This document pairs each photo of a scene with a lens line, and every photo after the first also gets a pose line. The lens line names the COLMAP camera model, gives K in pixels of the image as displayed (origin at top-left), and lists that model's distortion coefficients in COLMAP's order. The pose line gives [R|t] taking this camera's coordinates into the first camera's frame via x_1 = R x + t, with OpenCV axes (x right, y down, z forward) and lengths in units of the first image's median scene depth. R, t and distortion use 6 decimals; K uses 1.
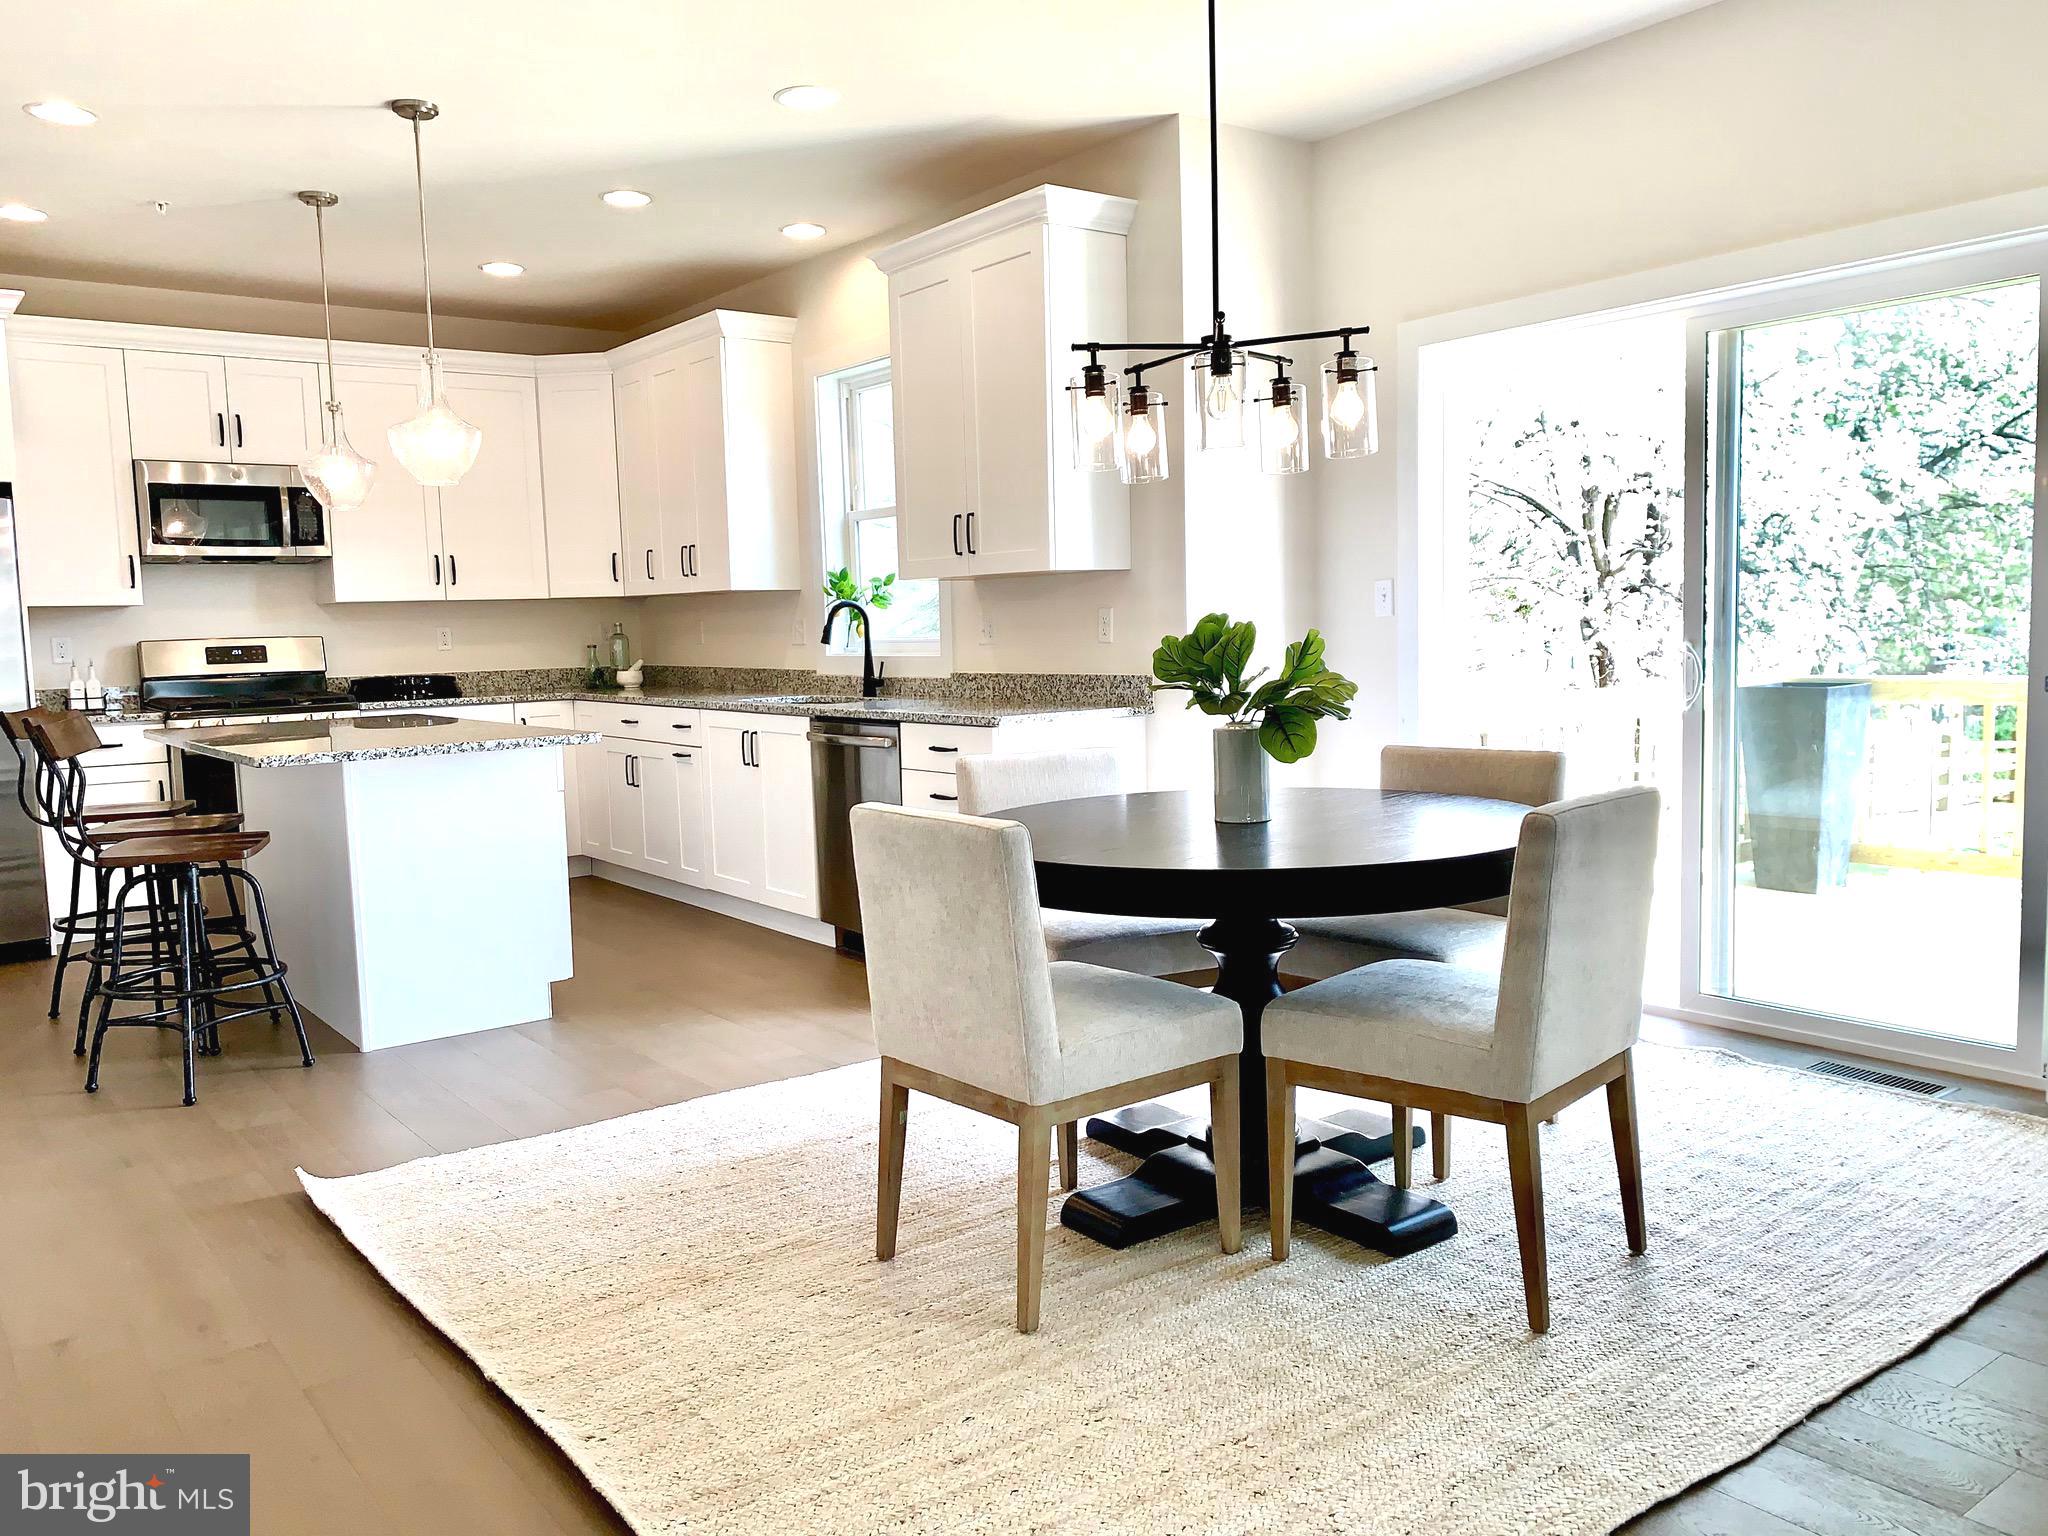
lens RADIAL K [[1553.7, 0, 1019.4], [0, 1553.7, 760.5], [0, 0, 1]] dist [0.087192, -0.110641]
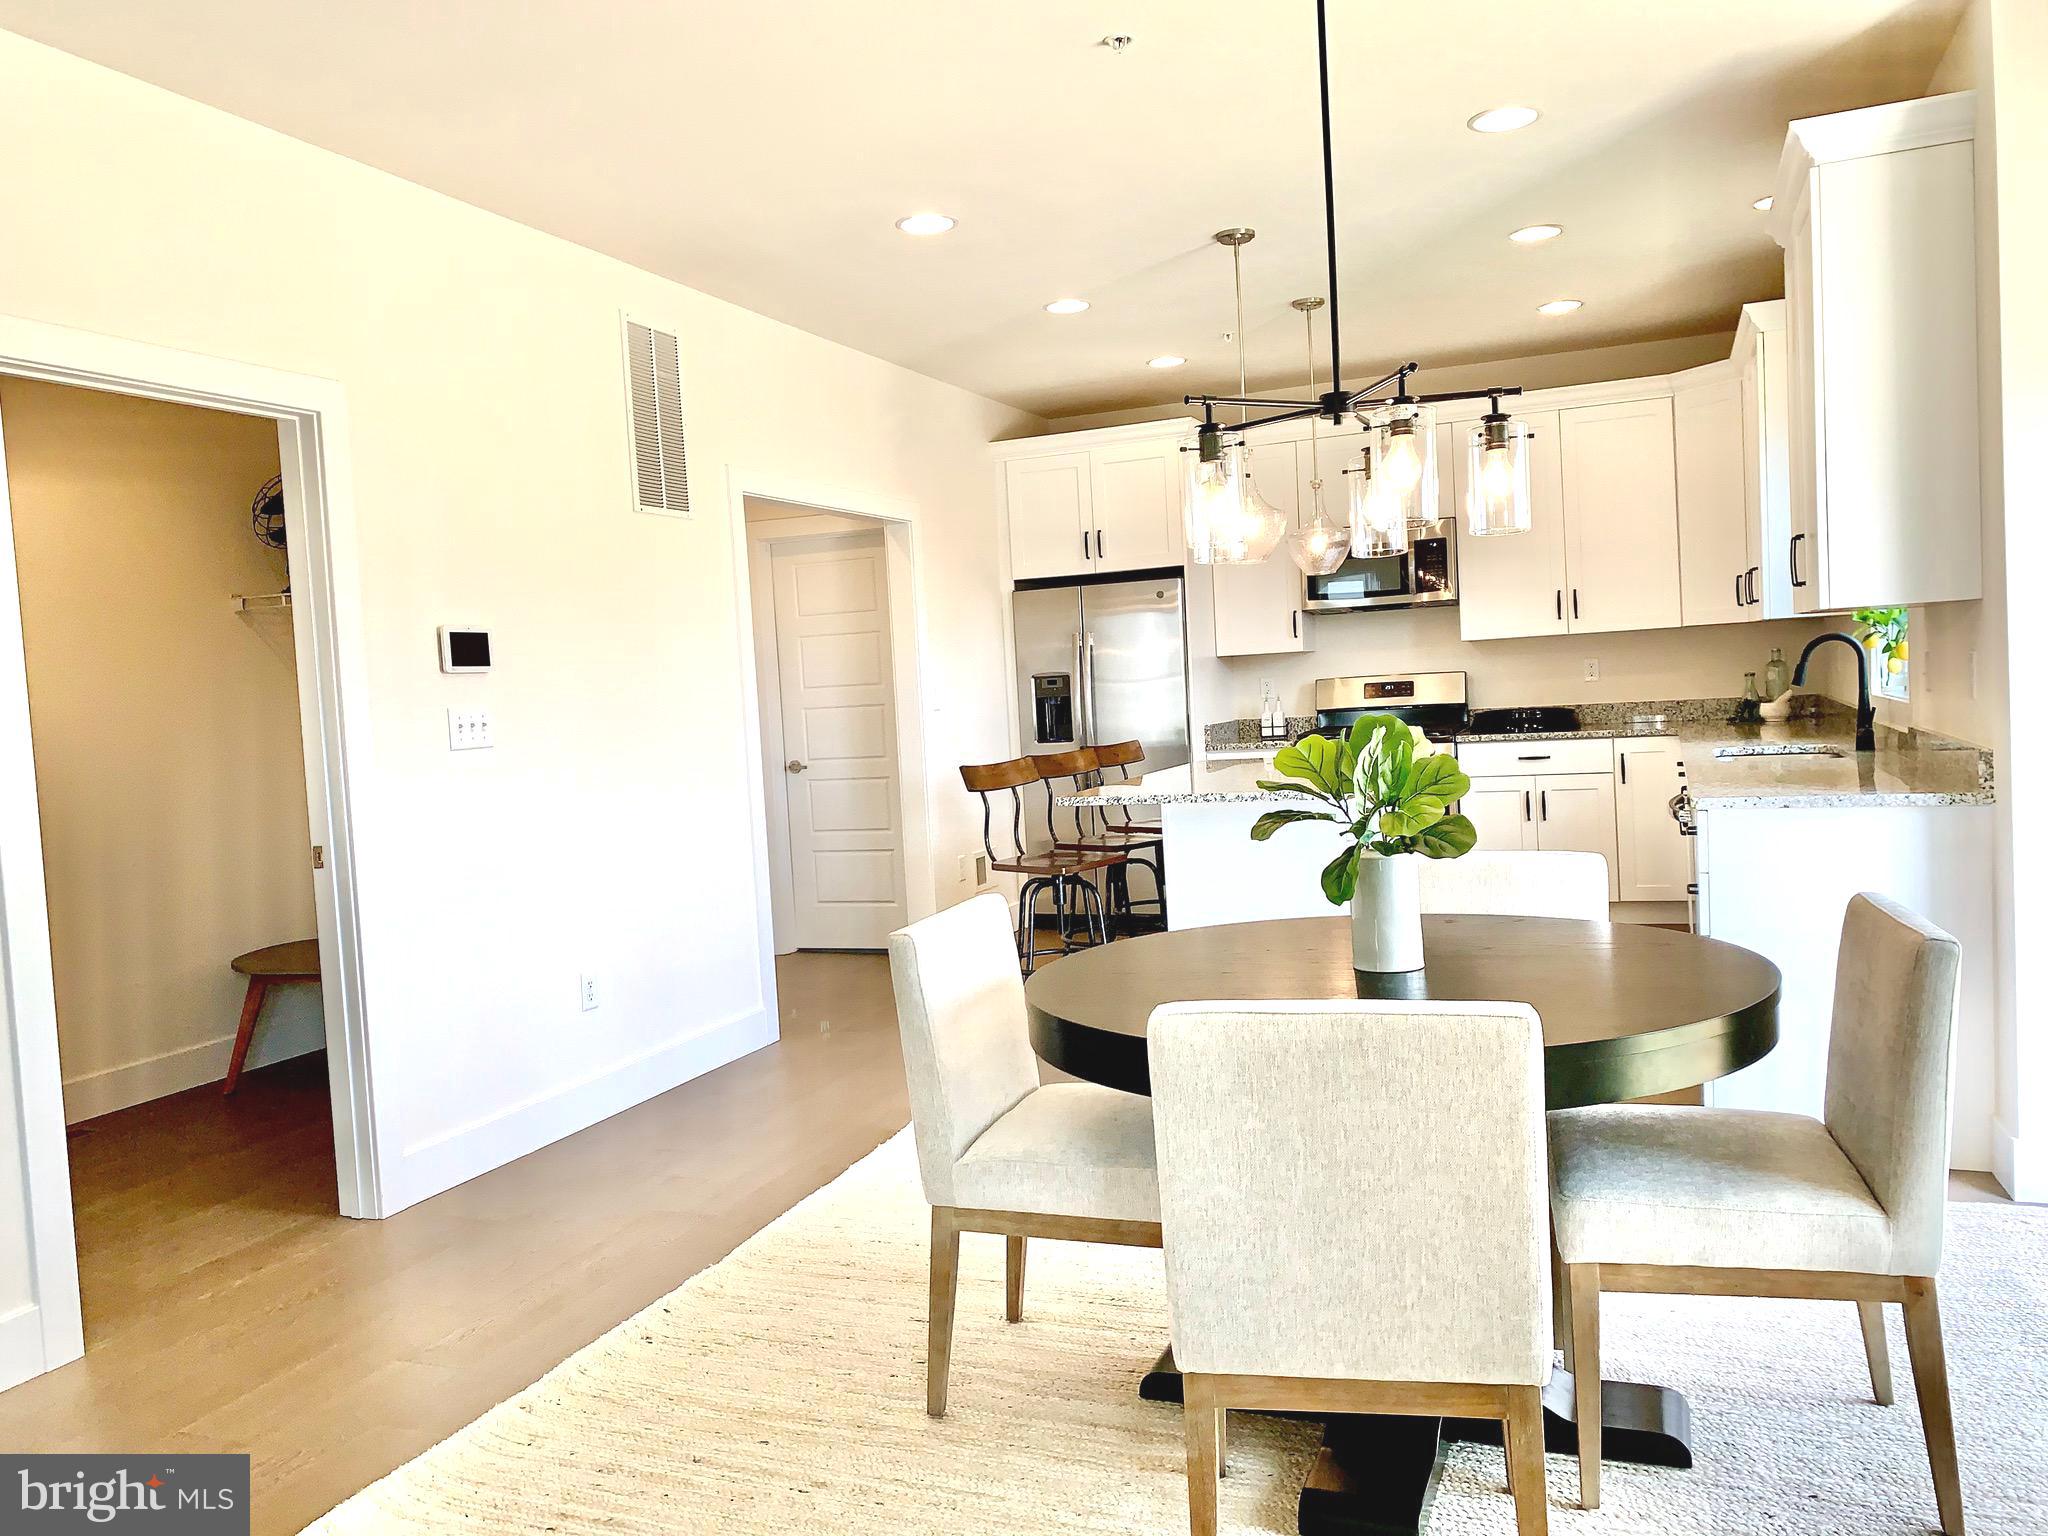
lens RADIAL K [[1564.0, 0, 1024.0], [0, 1564.0, 755.9], [0, 0, 1]] dist [0.053397, -0.116301]
pose [[0.508823, 0.043009, -0.859796, 0.683130], [-0.036825, 0.998924, 0.028176, -0.080610], [0.860083, 0.017325, 0.509860, 0.374478]]
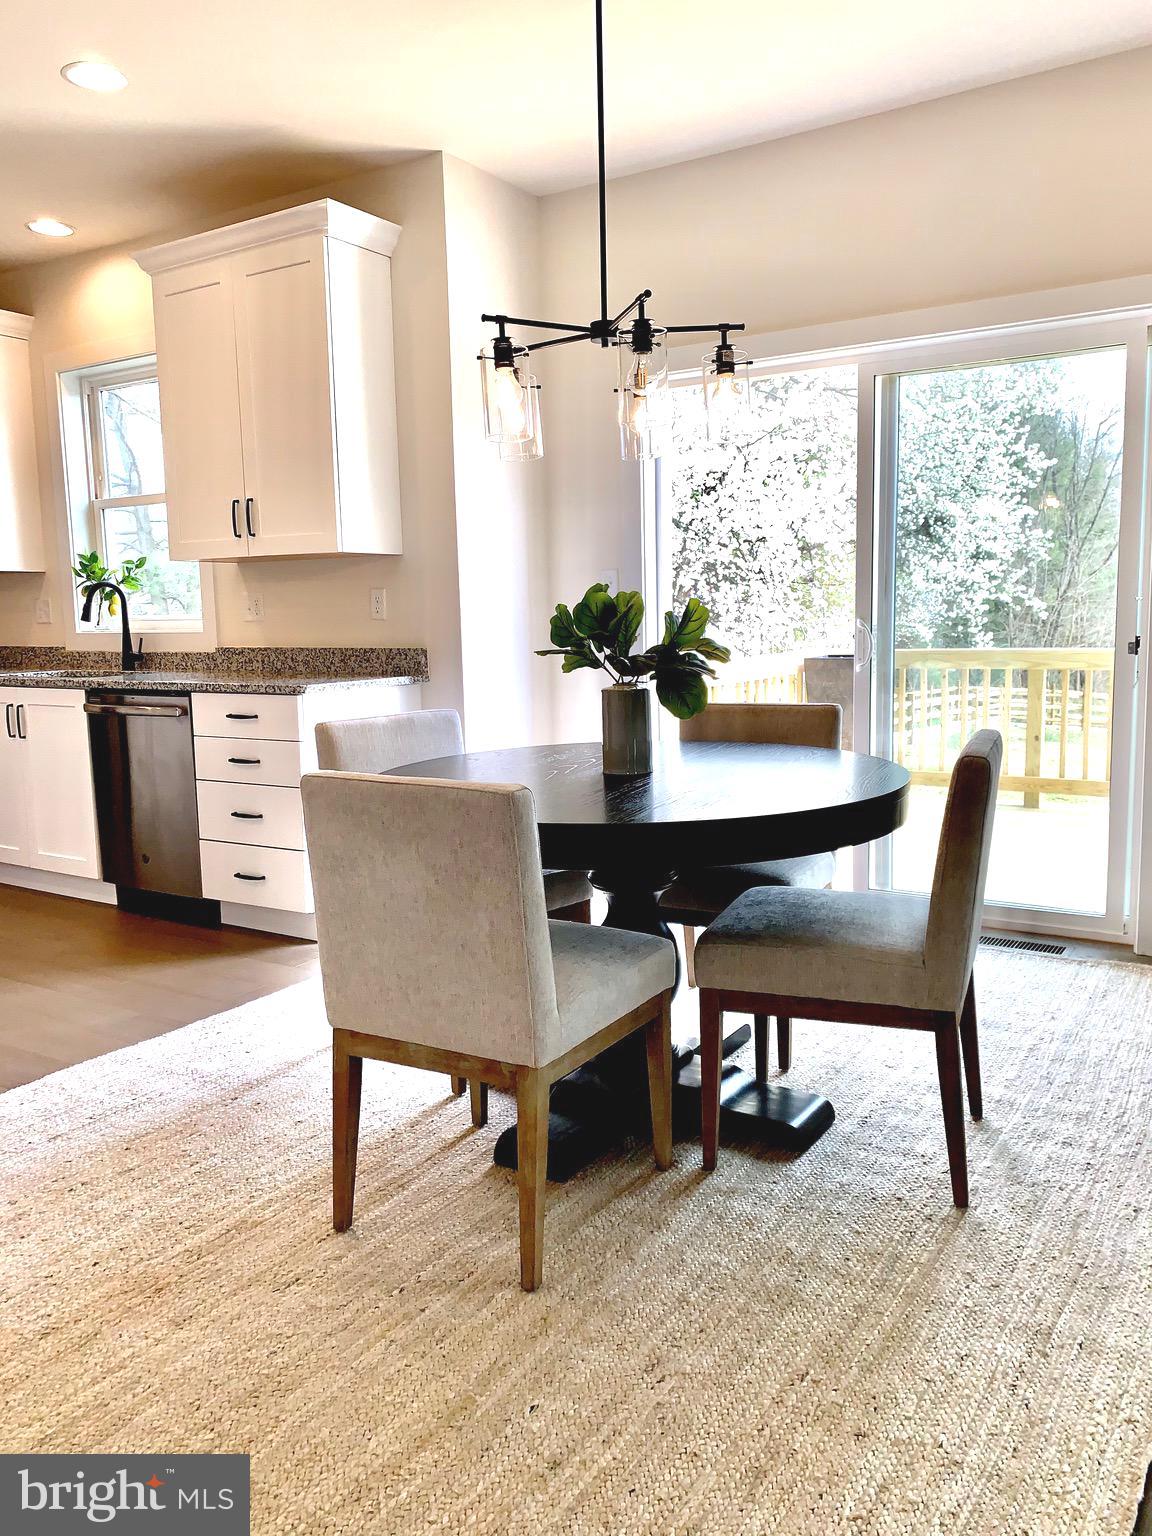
lens RADIAL K [[1173.0, 0, 579.2], [0, 1173.0, 760.7], [0, 0, 1]] dist [0.053397, -0.116301]
pose [[0.937398, -0.036045, 0.346389, -0.158783], [0.024784, 0.999012, 0.036886, -0.001209], [-0.347376, -0.025992, 0.937366, 0.211784]]
